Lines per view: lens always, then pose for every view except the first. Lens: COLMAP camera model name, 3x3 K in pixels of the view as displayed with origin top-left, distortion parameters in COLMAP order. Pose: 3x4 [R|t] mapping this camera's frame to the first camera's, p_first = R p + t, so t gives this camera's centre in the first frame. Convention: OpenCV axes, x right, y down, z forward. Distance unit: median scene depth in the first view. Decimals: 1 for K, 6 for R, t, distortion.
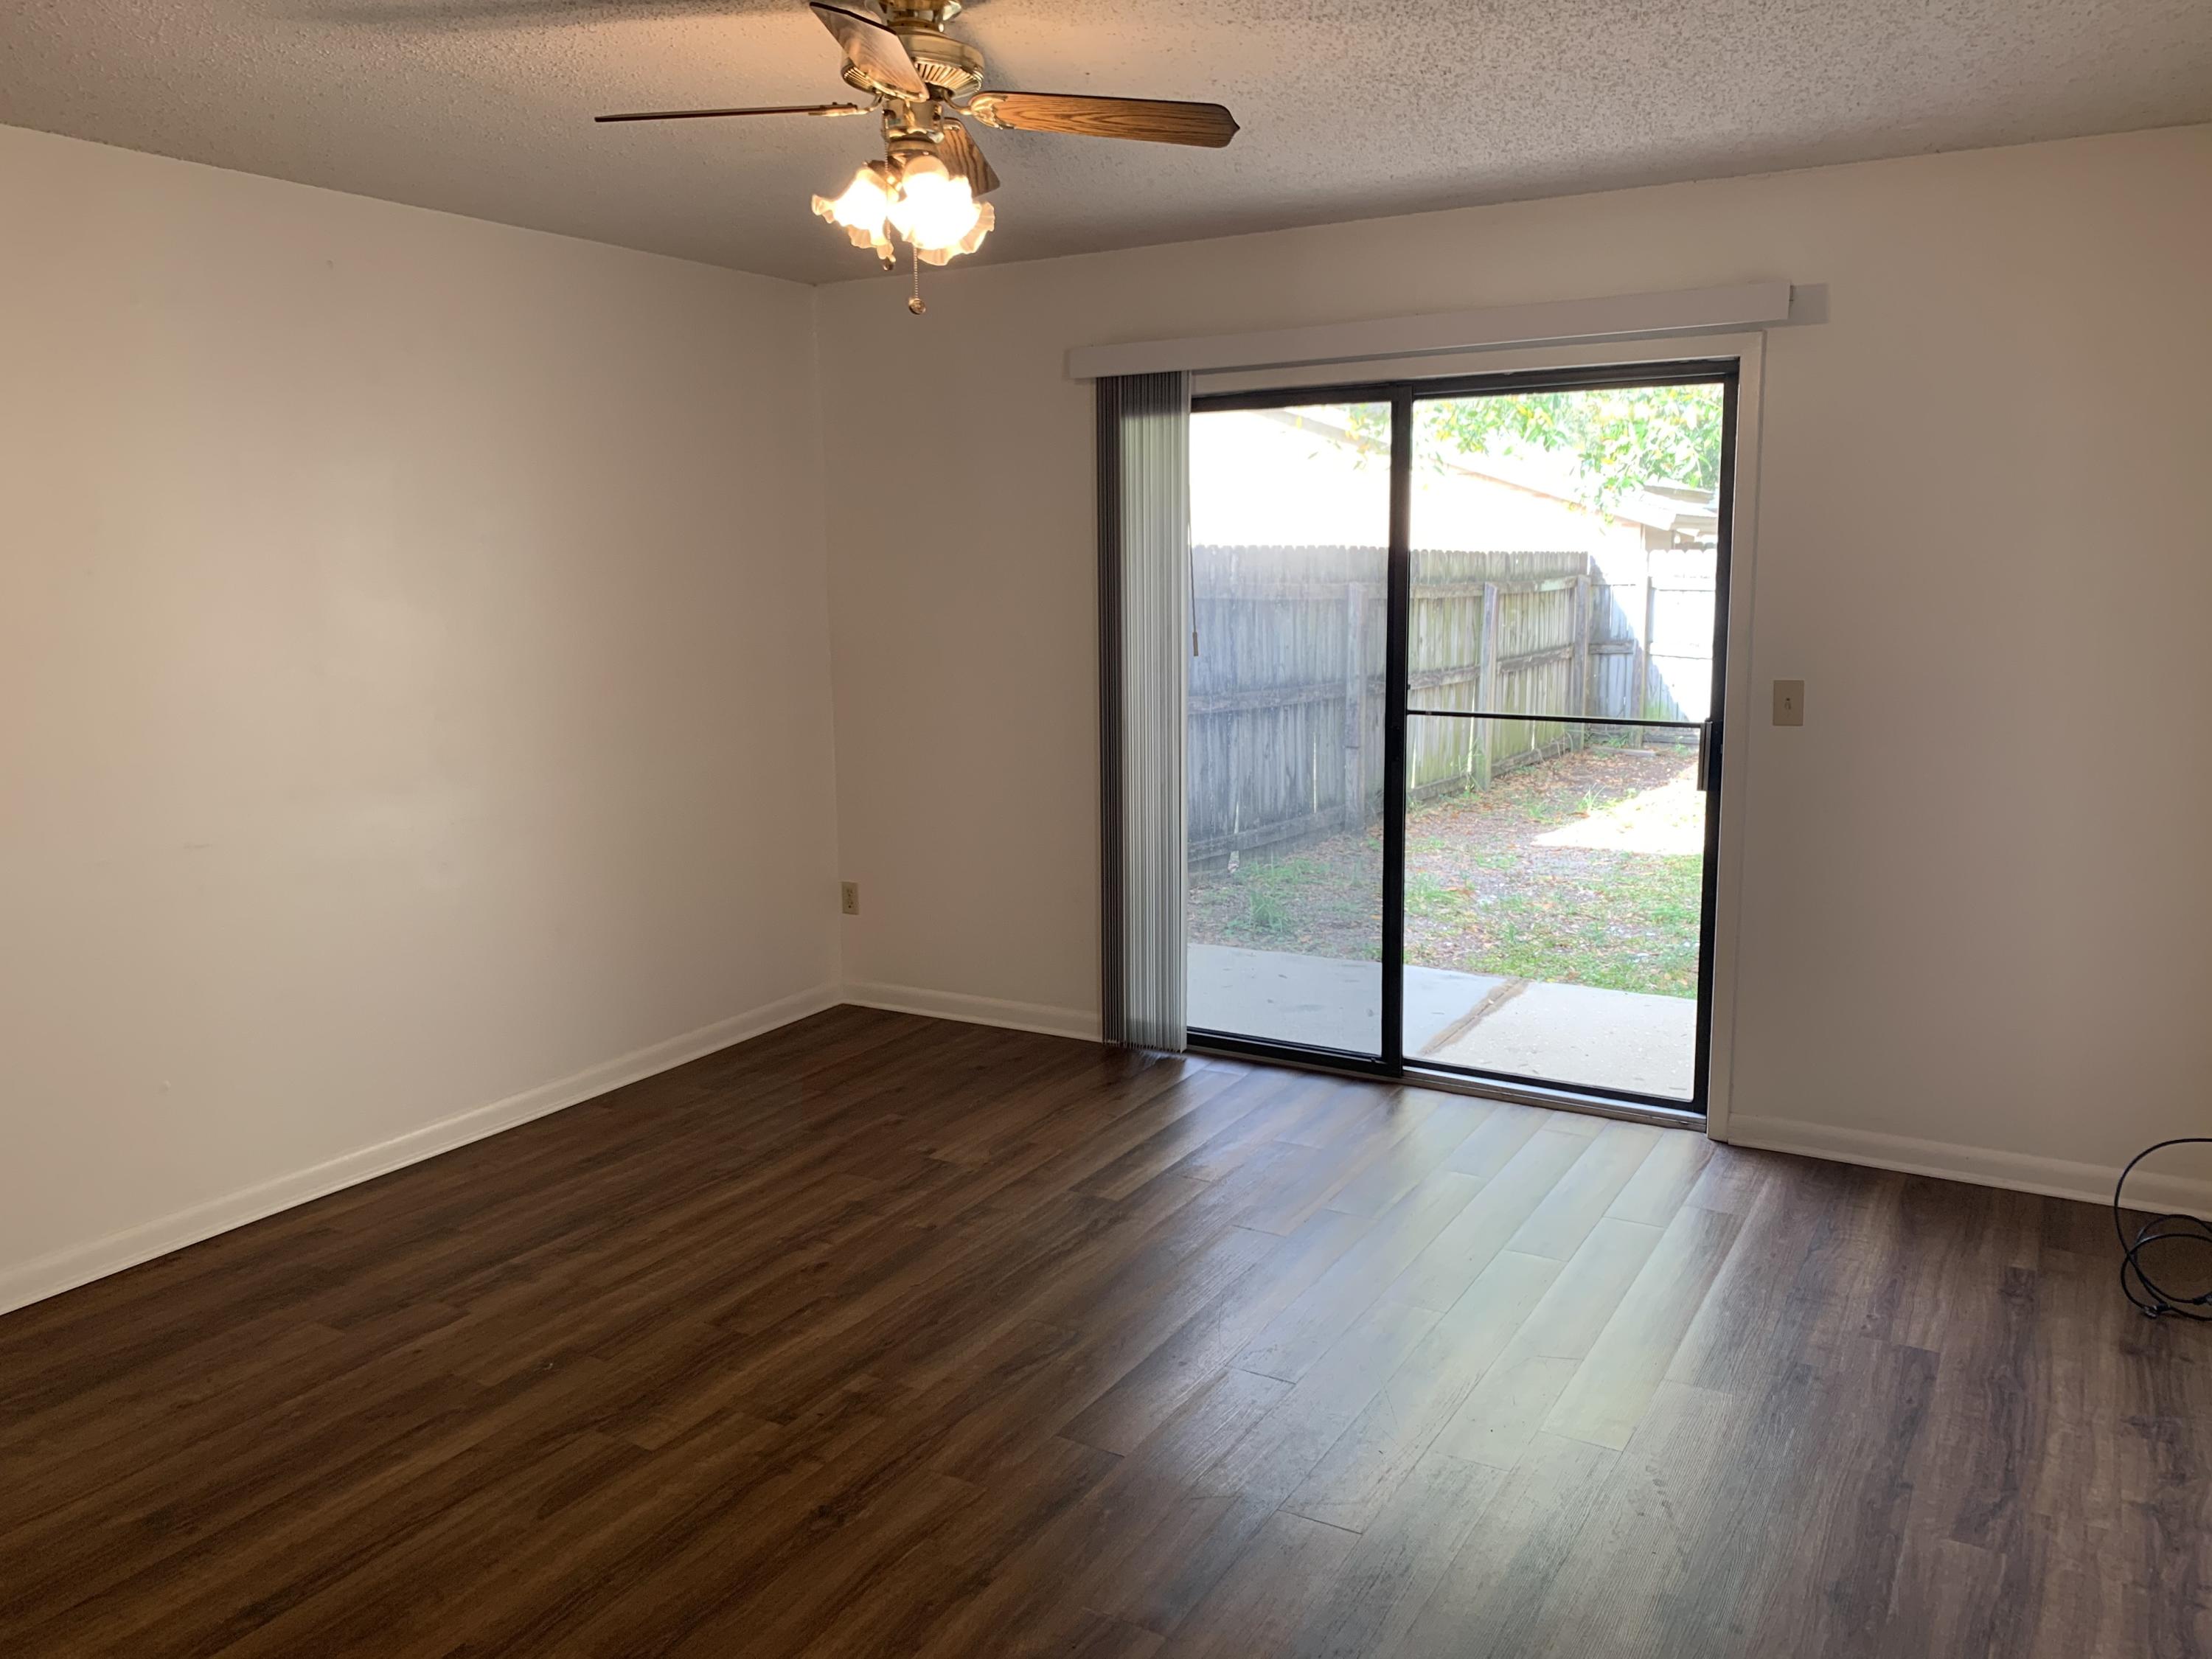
lens RADIAL K [[1666.2, 0, 1109.3], [0, 1666.2, 828.1], [0, 0, 1]] dist [-0.016080, 0.003869]
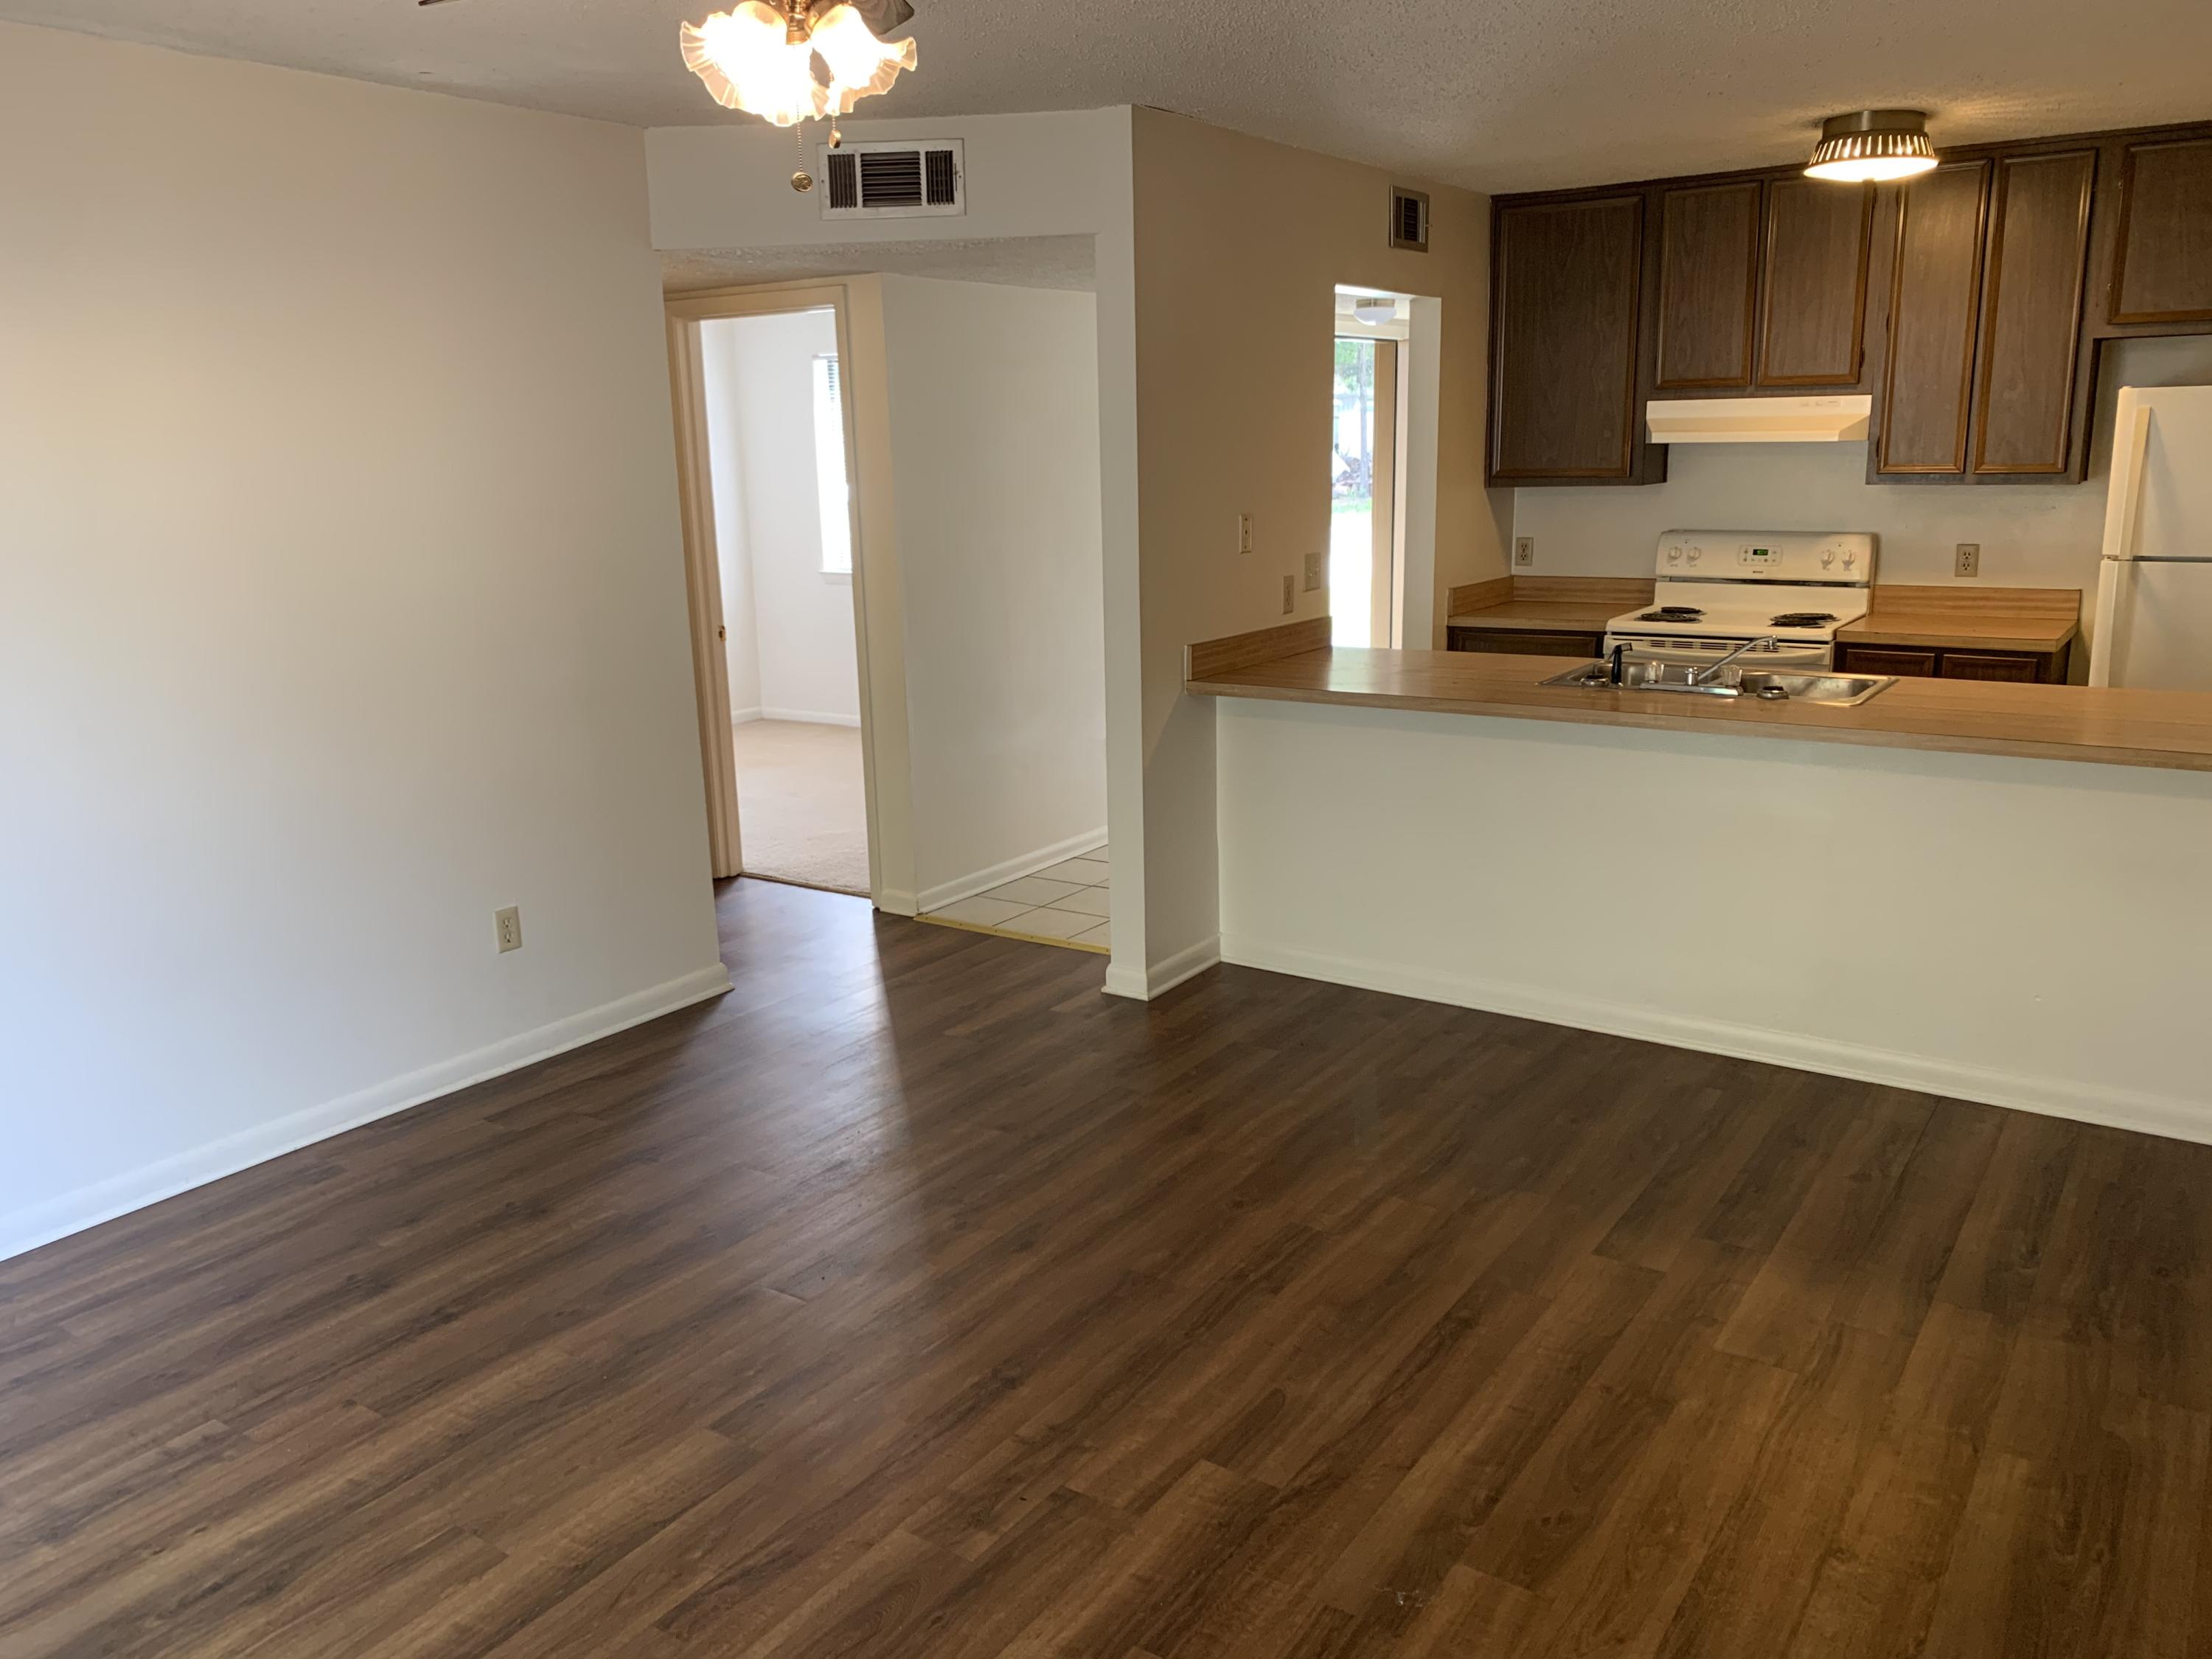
lens RADIAL K [[1666.2, 0, 1106.4], [0, 1666.2, 831.9], [0, 0, 1]] dist [-0.016080, 0.003869]
pose [[-0.996526, 0.018565, 0.081188, -0.303957], [0.048067, 0.924302, 0.378622, -0.294895], [-0.068013, 0.381209, -0.921984, 1.719361]]
